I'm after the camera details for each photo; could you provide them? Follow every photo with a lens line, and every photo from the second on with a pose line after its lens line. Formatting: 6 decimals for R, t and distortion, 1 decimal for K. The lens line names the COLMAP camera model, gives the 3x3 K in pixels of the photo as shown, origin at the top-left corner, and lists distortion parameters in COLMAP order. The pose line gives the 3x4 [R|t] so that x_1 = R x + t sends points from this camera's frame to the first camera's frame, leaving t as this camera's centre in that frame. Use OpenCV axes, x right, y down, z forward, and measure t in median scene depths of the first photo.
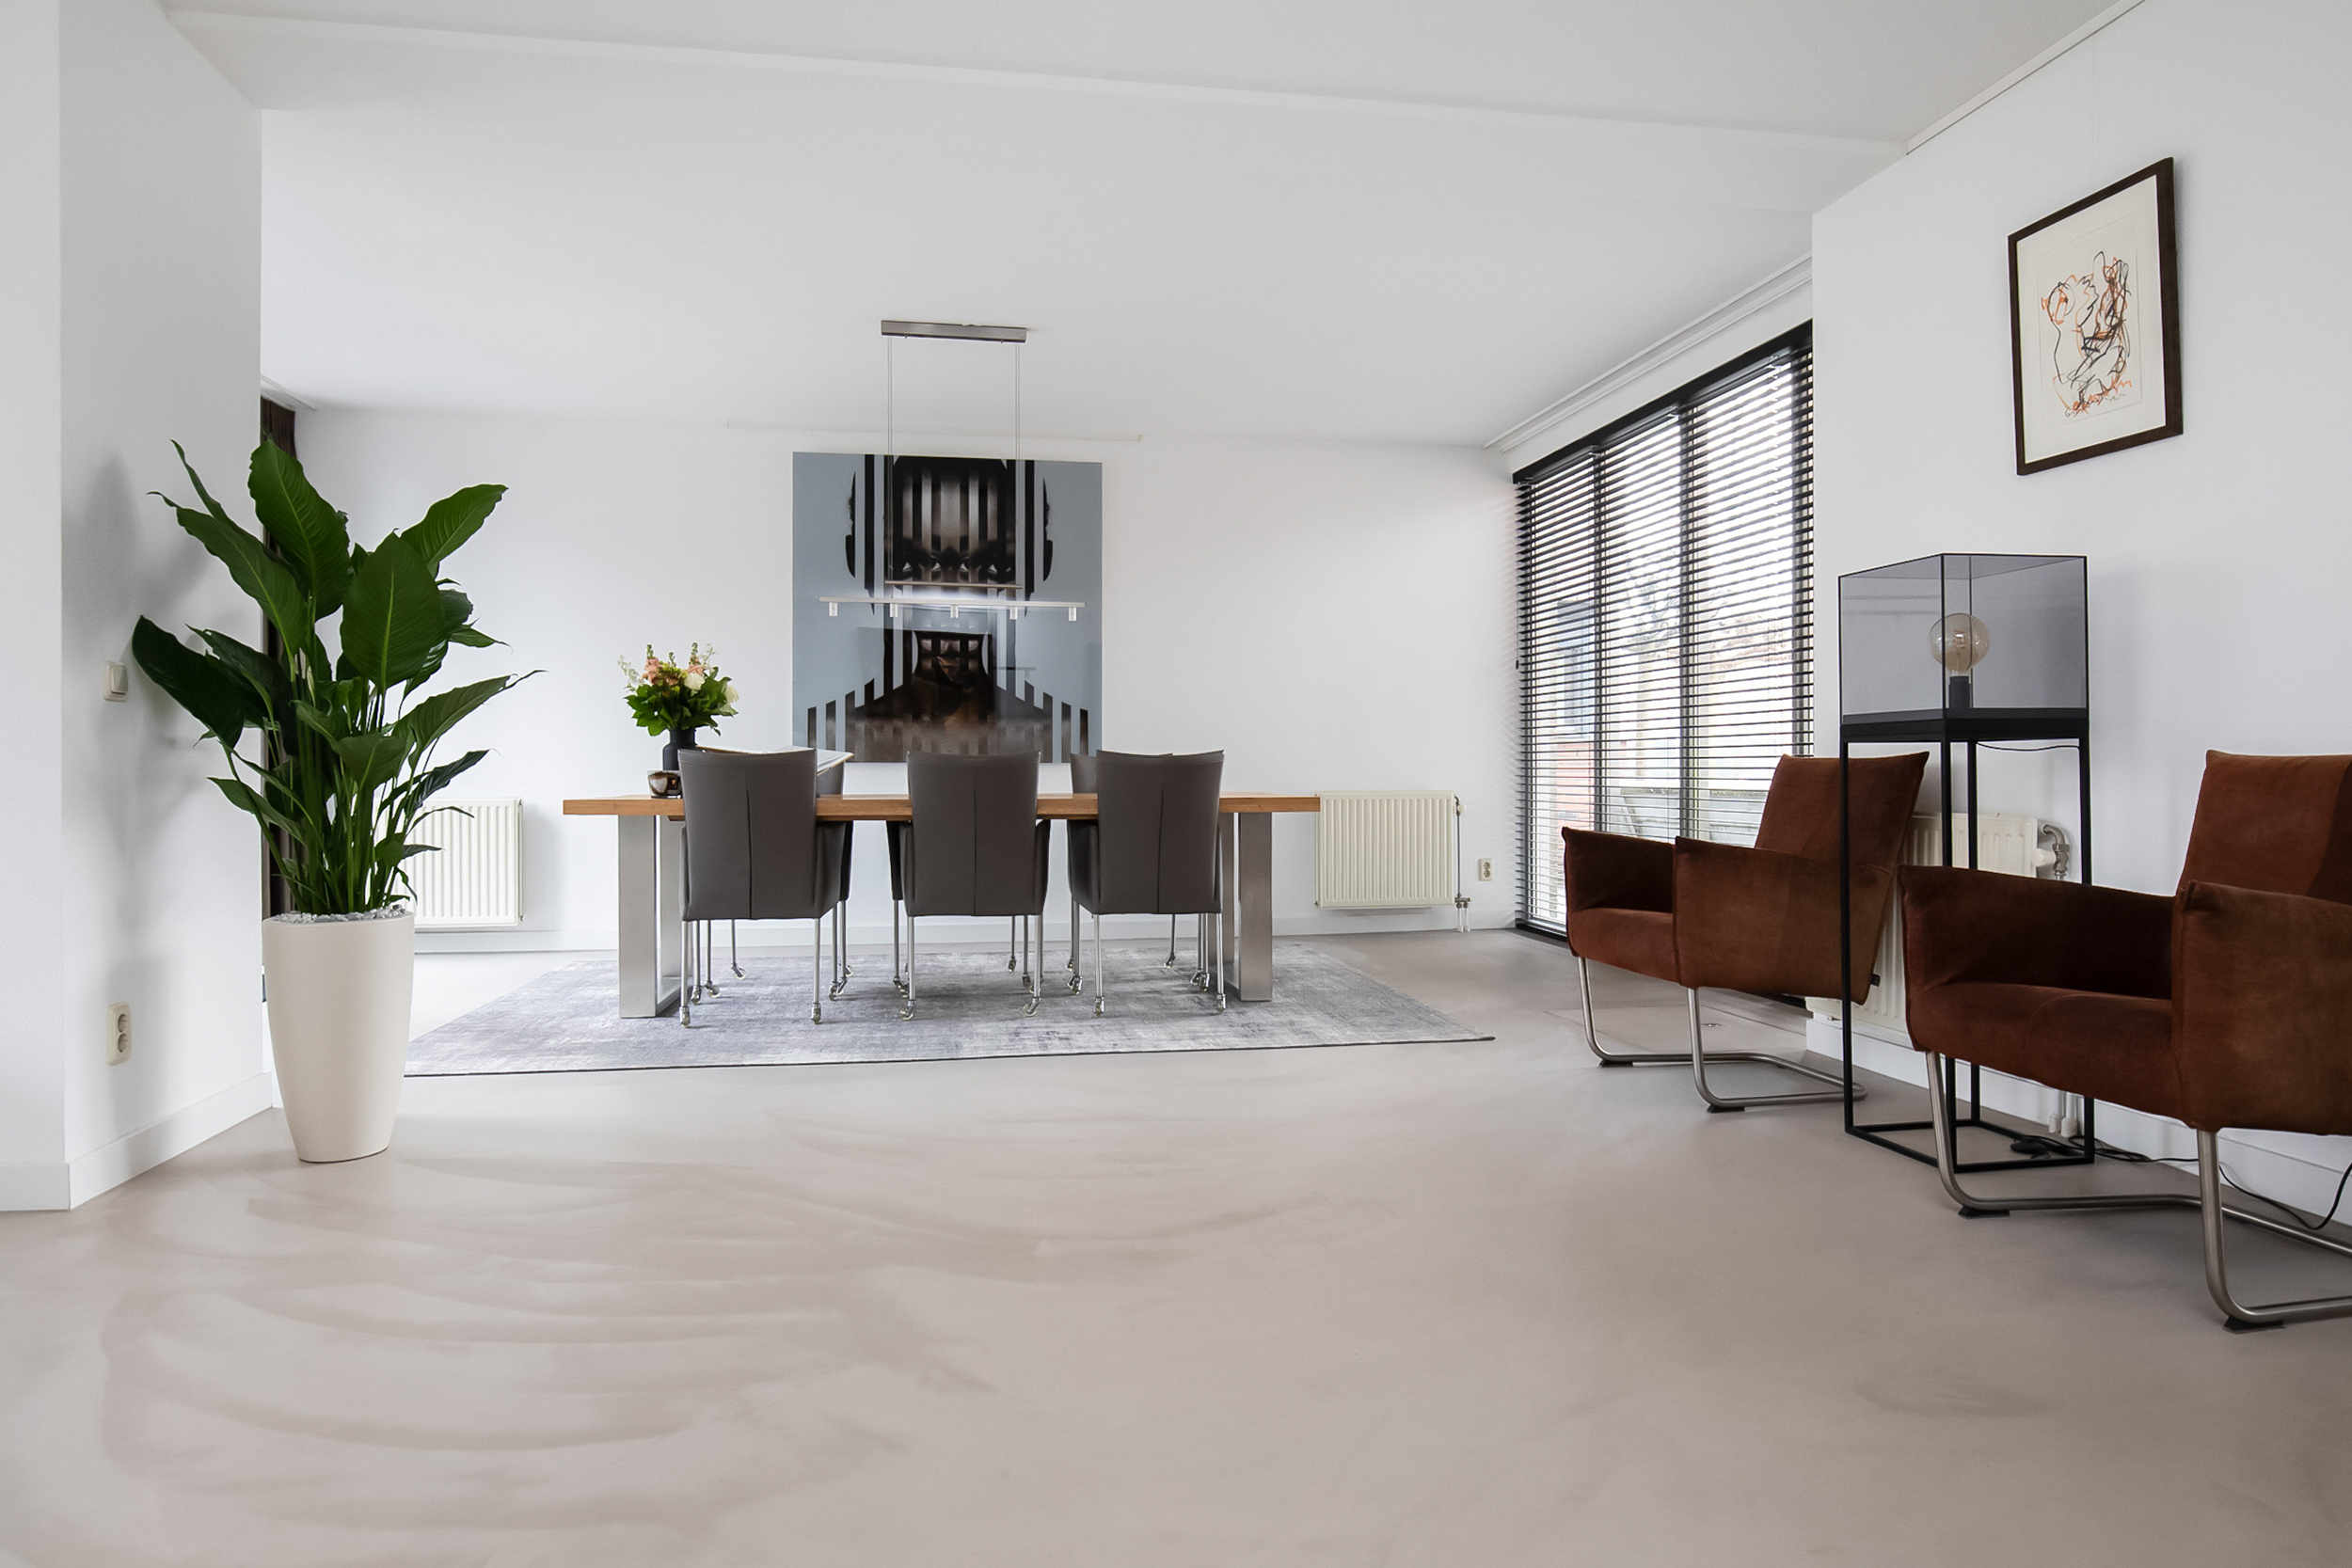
lens RADIAL K [[1377.7, 0, 1219.4], [0, 1377.7, 775.3], [0, 0, 1]] dist [-0.018272, 0.002301]
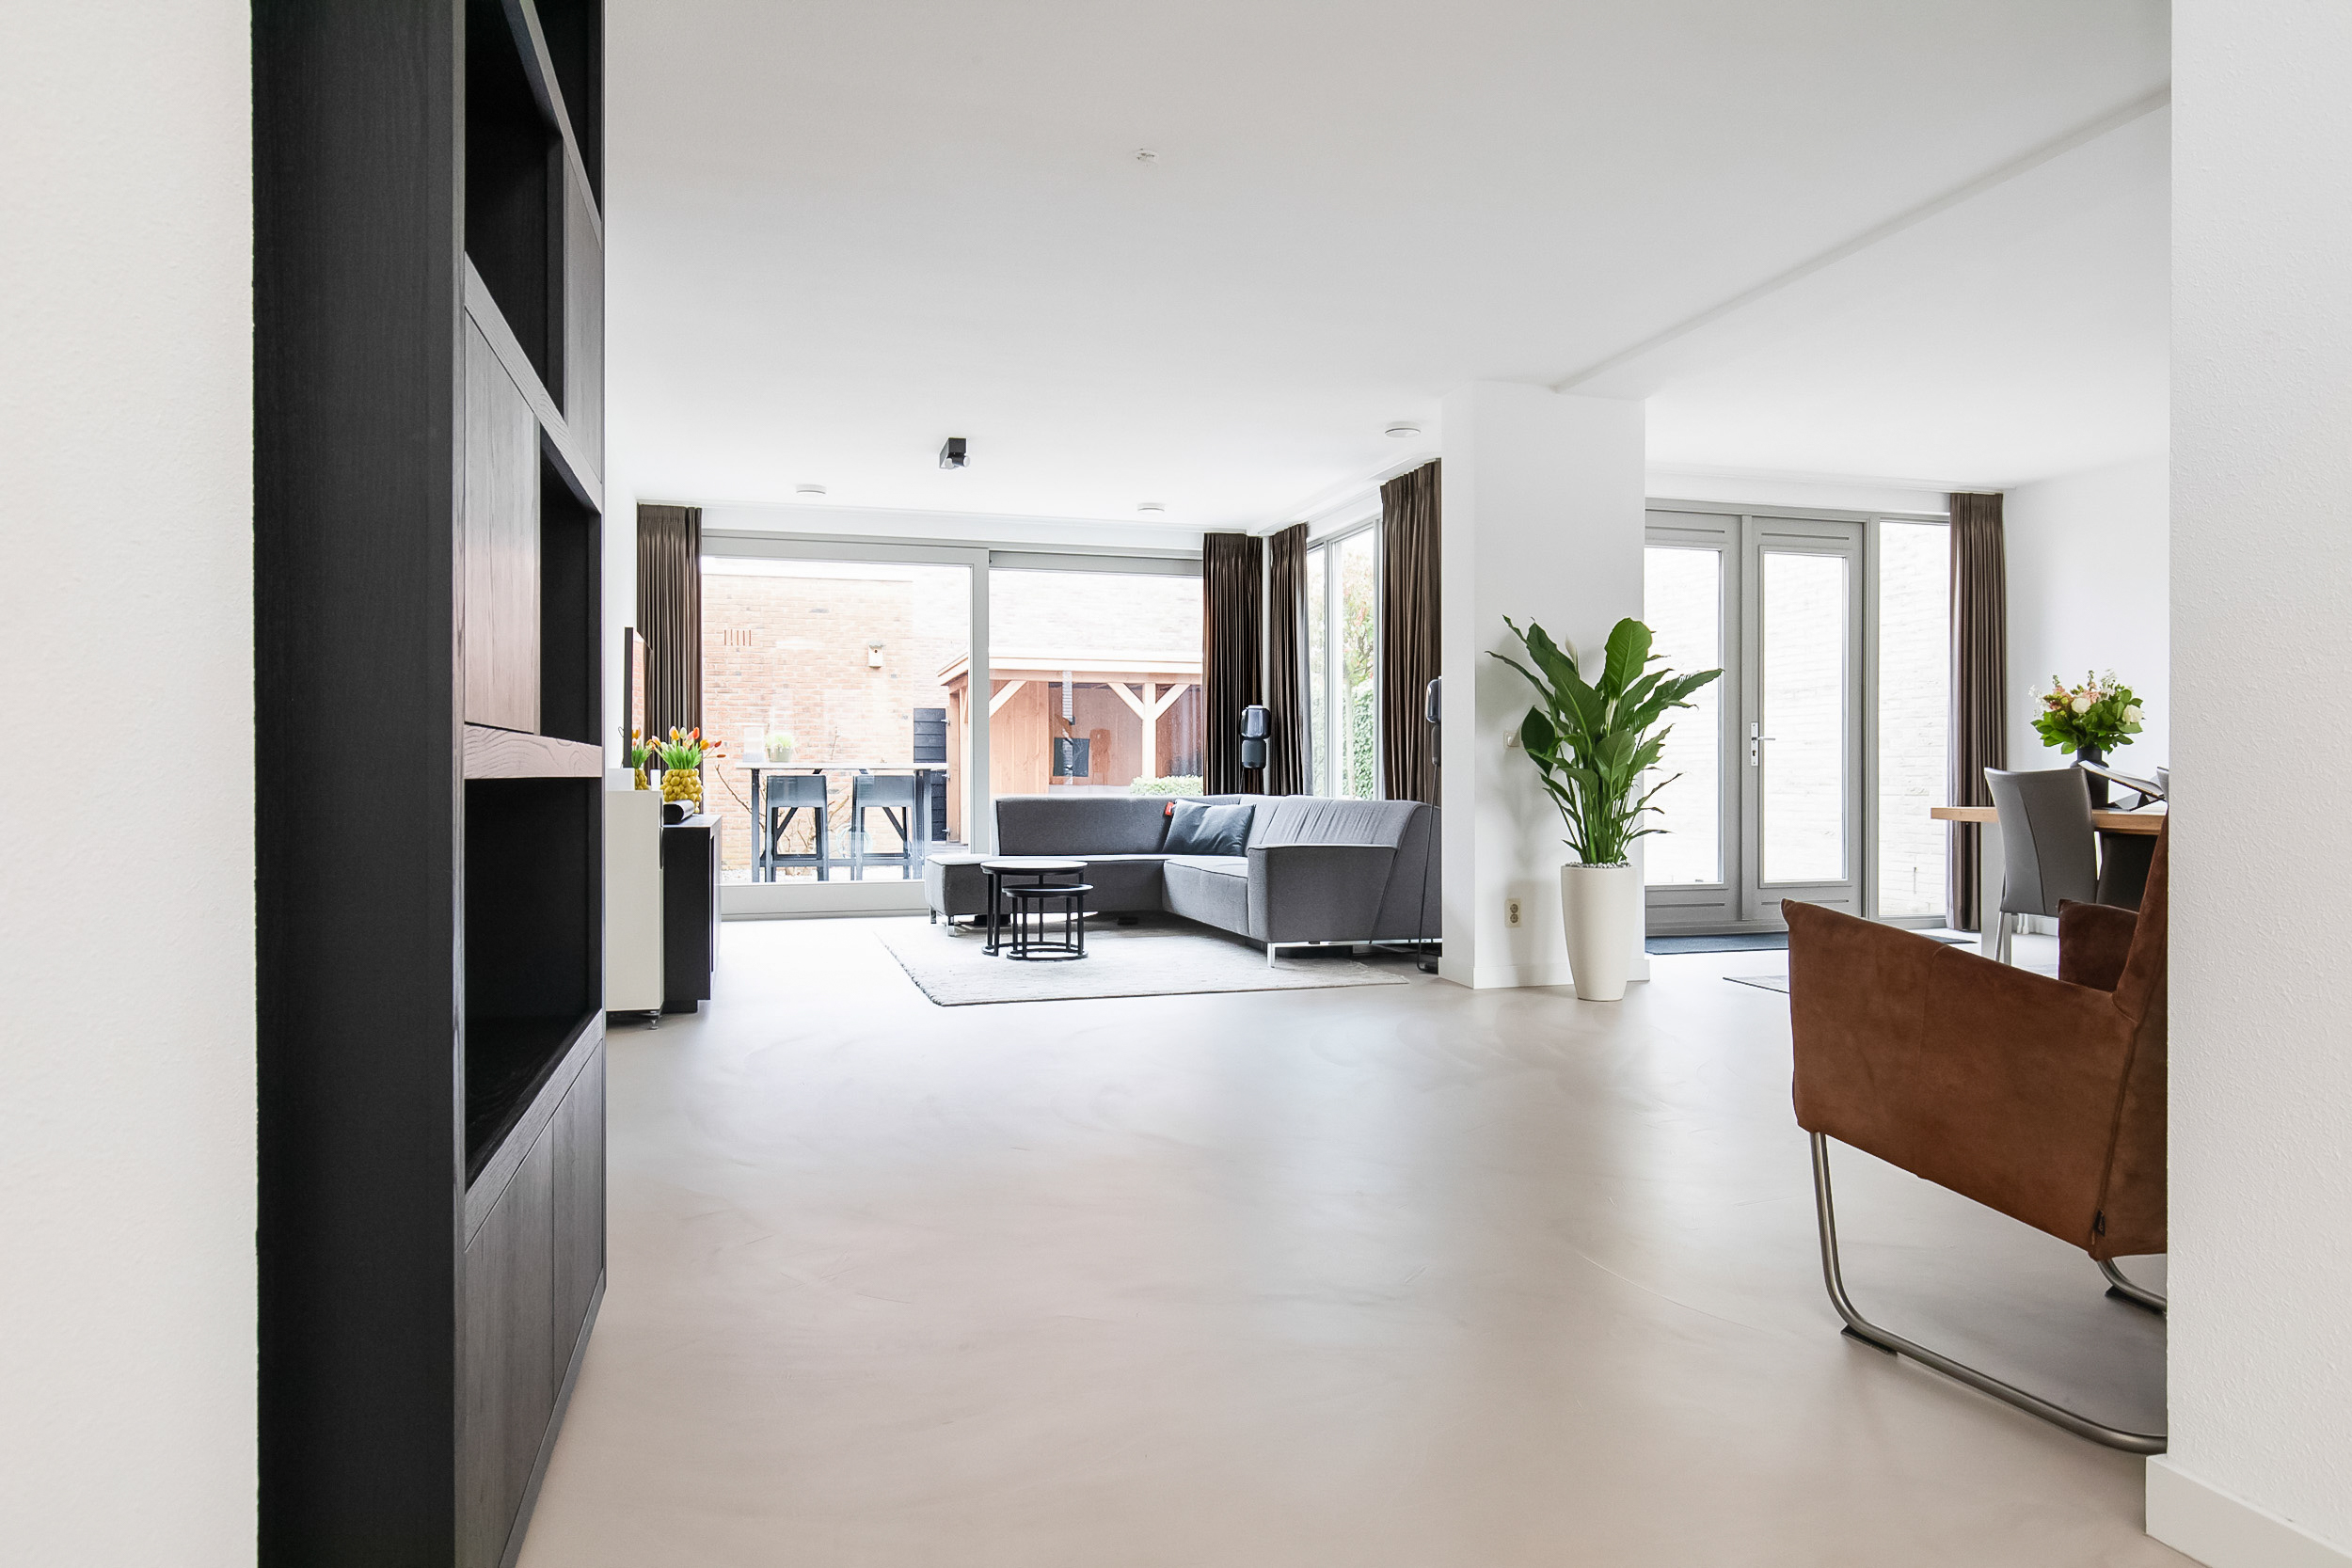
lens RADIAL K [[1496.2, 0, 1161.1], [0, 1496.2, 769.3], [0, 0, 1]] dist [-0.004895, -0.001220]
pose [[0.087746, 0.002056, -0.996141, 0.574237], [-0.005140, 0.999985, 0.001612, -0.011626], [0.996130, 0.004979, 0.087755, 0.118508]]
